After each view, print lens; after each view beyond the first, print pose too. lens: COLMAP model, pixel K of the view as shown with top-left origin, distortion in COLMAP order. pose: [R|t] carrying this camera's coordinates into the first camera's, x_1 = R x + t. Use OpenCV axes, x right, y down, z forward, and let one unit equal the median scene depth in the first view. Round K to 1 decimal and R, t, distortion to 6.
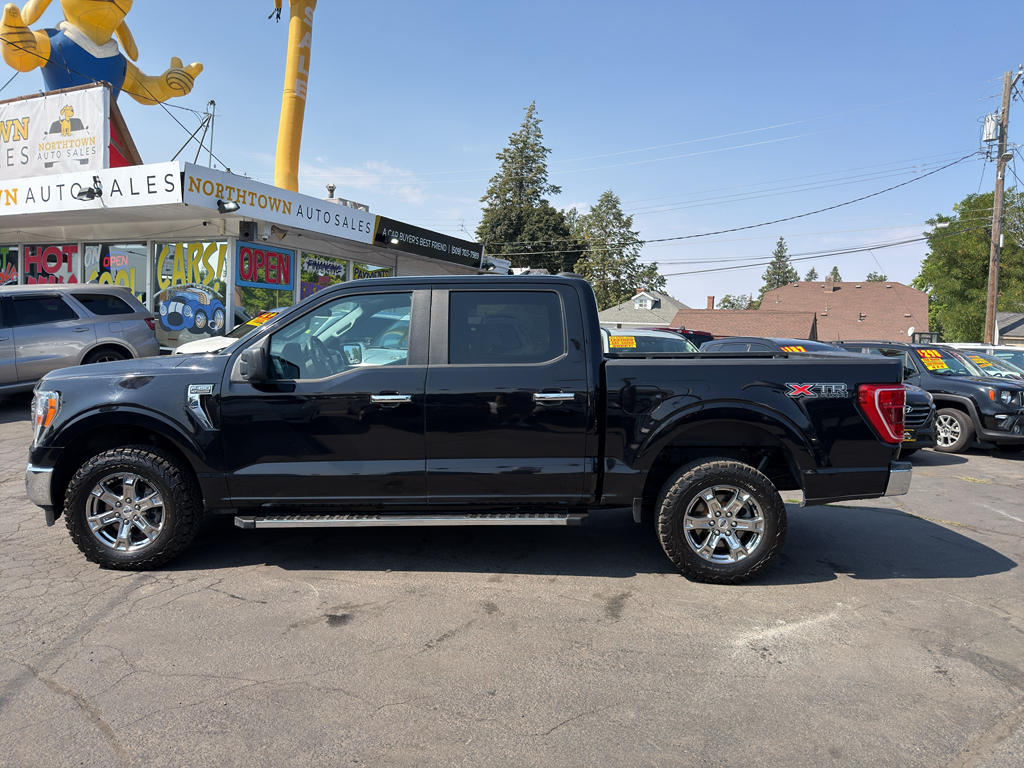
lens RADIAL K [[716.3, 0, 513.1], [0, 716.3, 374.6], [0, 0, 1]] dist [0.039262, -0.055388]
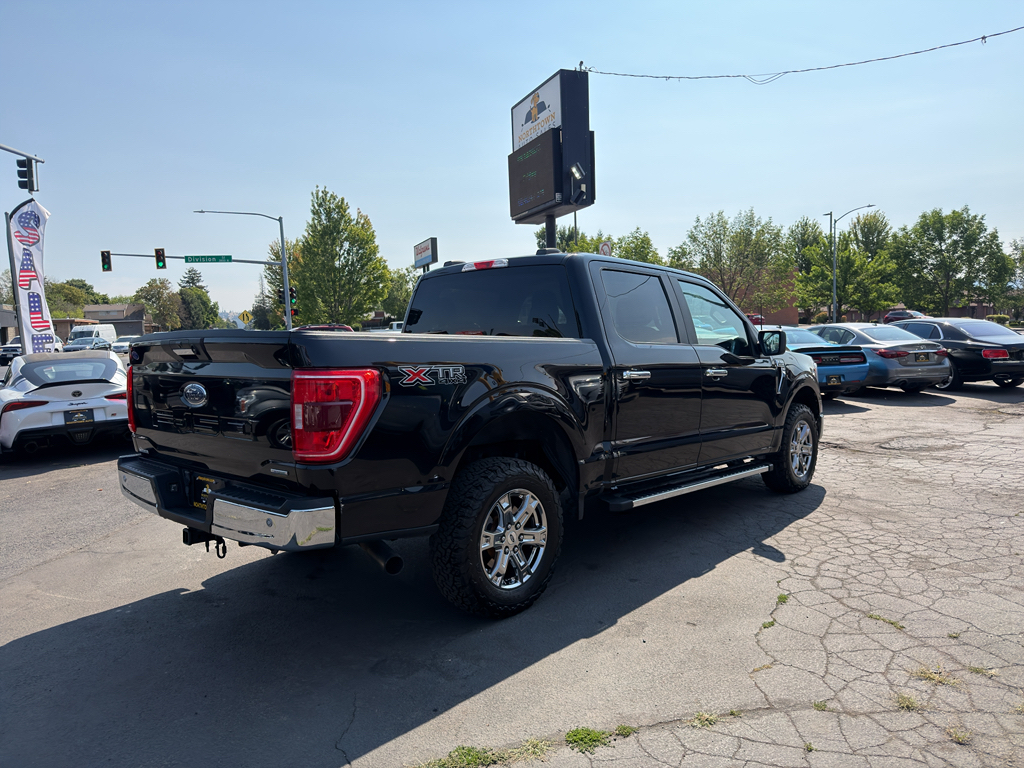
lens RADIAL K [[716.3, 0, 516.4], [0, 716.3, 380.6], [0, 0, 1]] dist [0.039262, -0.055388]
pose [[-0.669764, 0.030587, -0.741944, 0.263205], [-0.036712, 0.996566, 0.074223, -0.015862], [0.741666, 0.076950, -0.666341, 0.582245]]
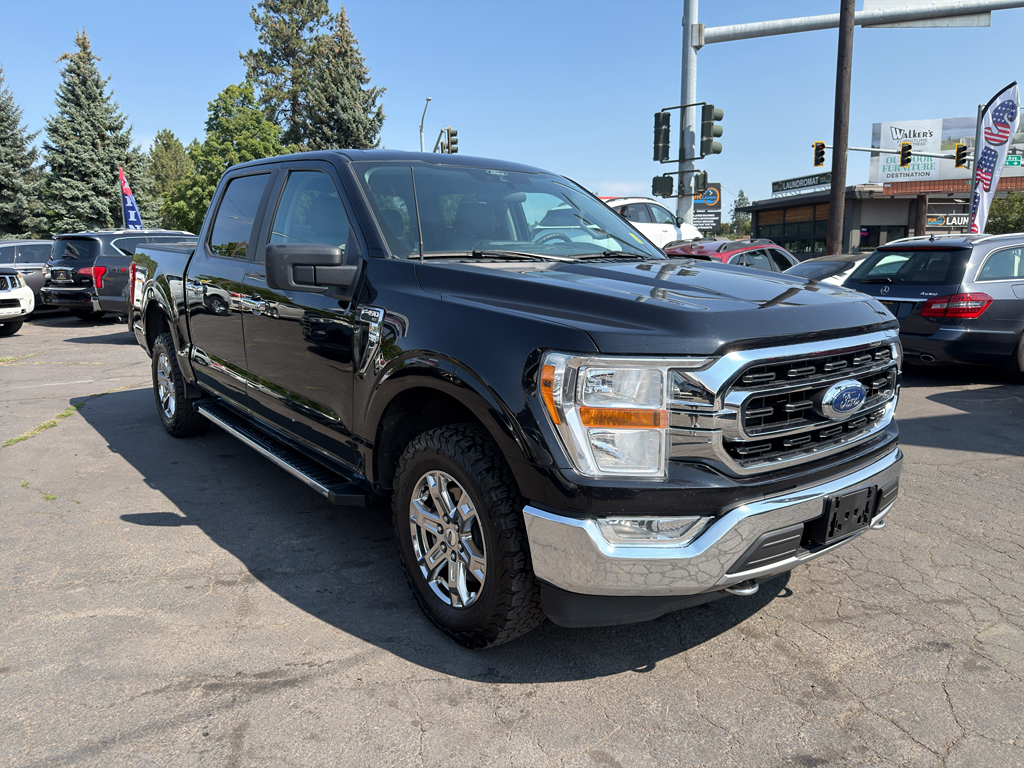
lens RADIAL K [[716.3, 0, 518.9], [0, 716.3, 391.9], [0, 0, 1]] dist [0.039262, -0.055388]
pose [[-0.634382, -0.169300, 0.754253, -0.296010], [0.026199, 0.970453, 0.239864, -0.025150], [-0.772576, 0.171926, -0.611203, 0.512373]]
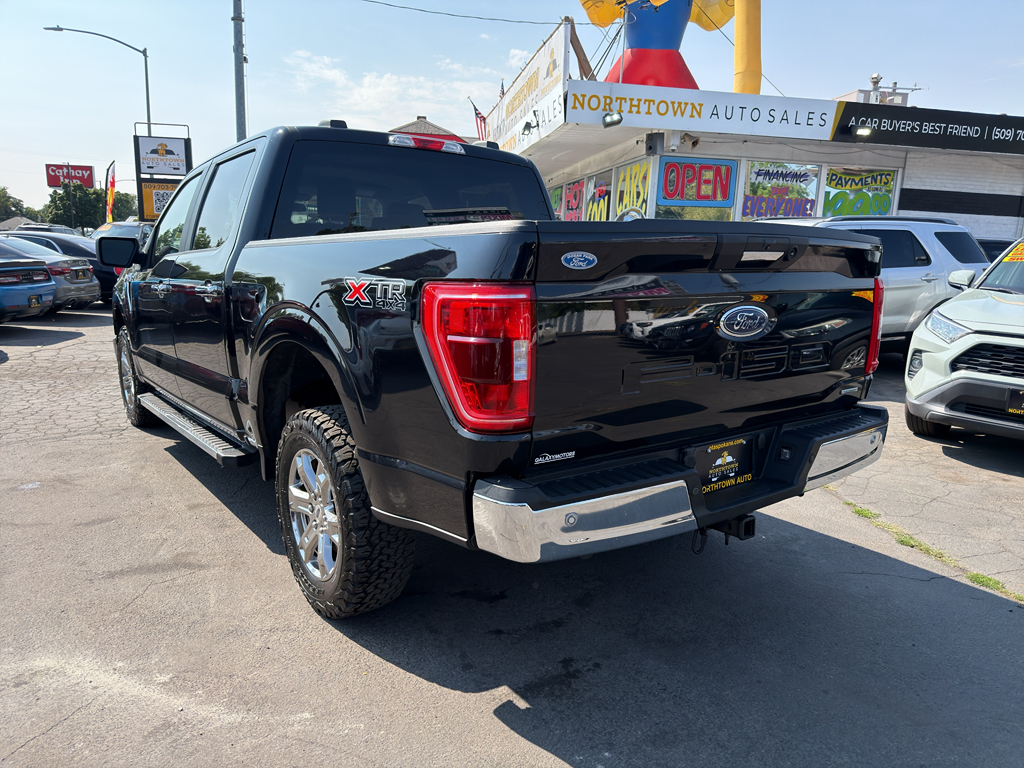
lens RADIAL K [[716.3, 0, 518.7], [0, 716.3, 388.9], [0, 0, 1]] dist [0.039262, -0.055388]
pose [[0.609044, 0.128726, -0.782620, 0.254423], [-0.046061, 0.990817, 0.127125, 0.005838], [0.791797, -0.041377, 0.609381, 0.229981]]
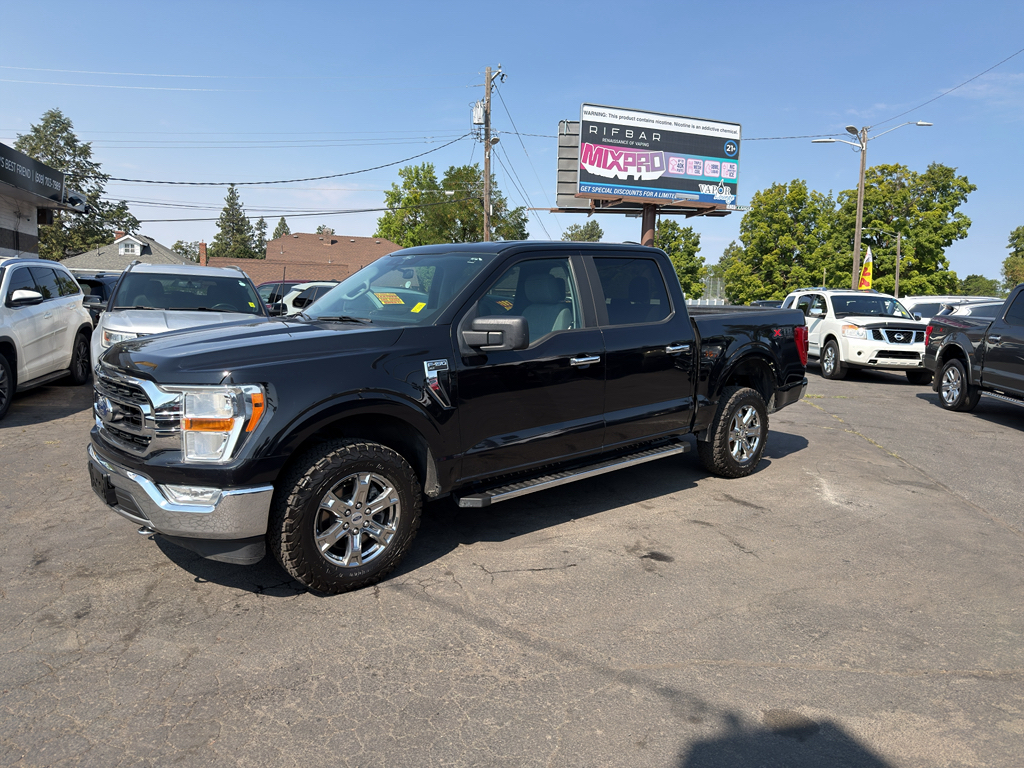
lens RADIAL K [[716.3, 0, 508.9], [0, 716.3, 389.2], [0, 0, 1]] dist [0.039262, -0.055388]
pose [[0.742805, -0.096779, 0.662476, -0.282963], [0.036412, 0.993872, 0.104365, -0.011623], [-0.668517, -0.053401, 0.741777, 0.082958]]
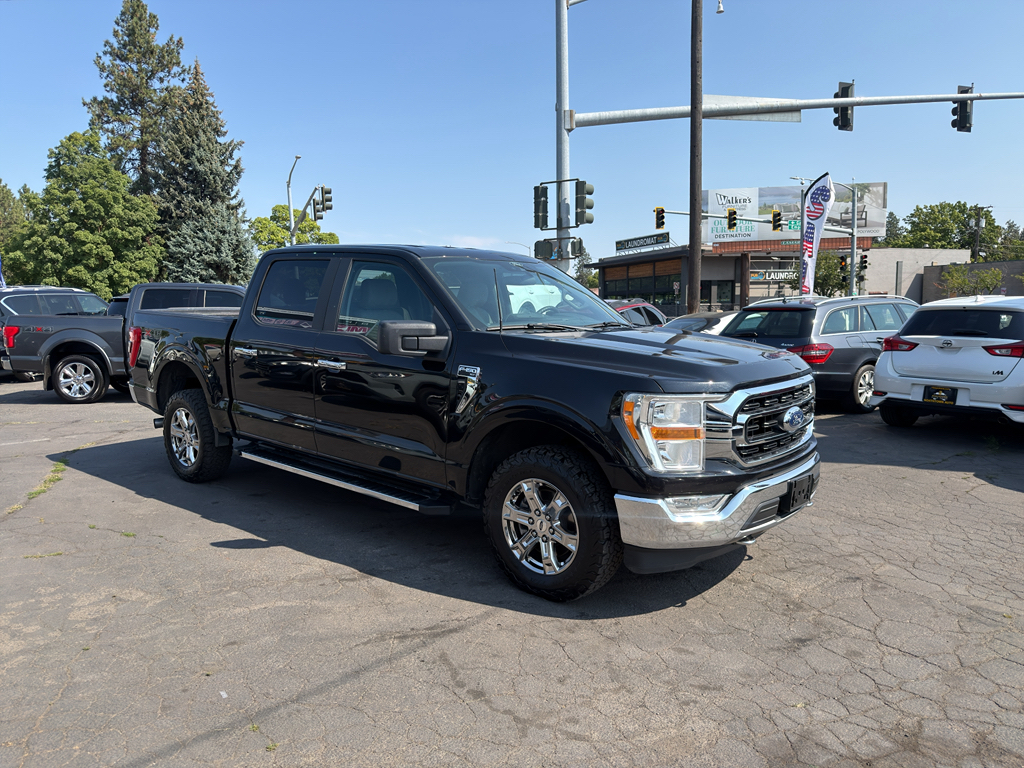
lens RADIAL K [[716.3, 0, 509.7], [0, 716.3, 388.4], [0, 0, 1]] dist [0.039262, -0.055388]
pose [[-0.769545, -0.097042, 0.631176, -0.303303], [0.017680, 0.984770, 0.172962, -0.039292], [-0.638348, 0.144261, -0.756109, 0.611660]]
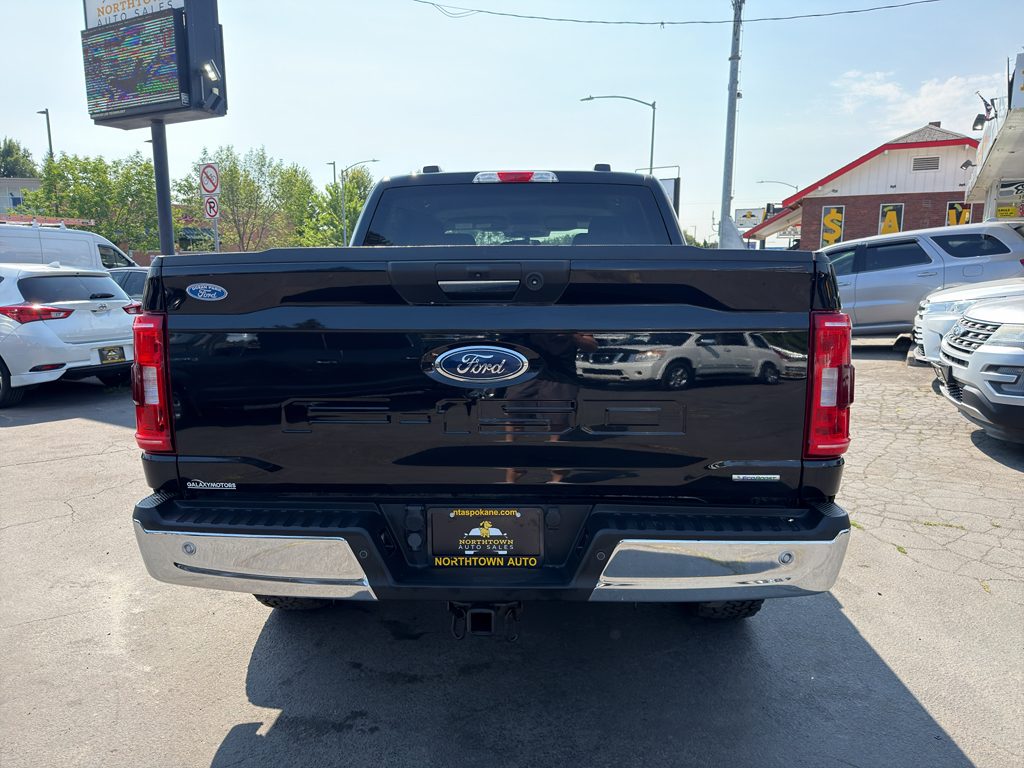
lens RADIAL K [[716.3, 0, 516.4], [0, 716.3, 384.6], [0, 0, 1]] dist [0.039262, -0.055388]
pose [[-0.042811, 0.118167, -0.992070, 0.284061], [-0.053607, 0.991279, 0.120386, -0.002644], [0.997644, 0.058335, -0.036103, 0.369622]]
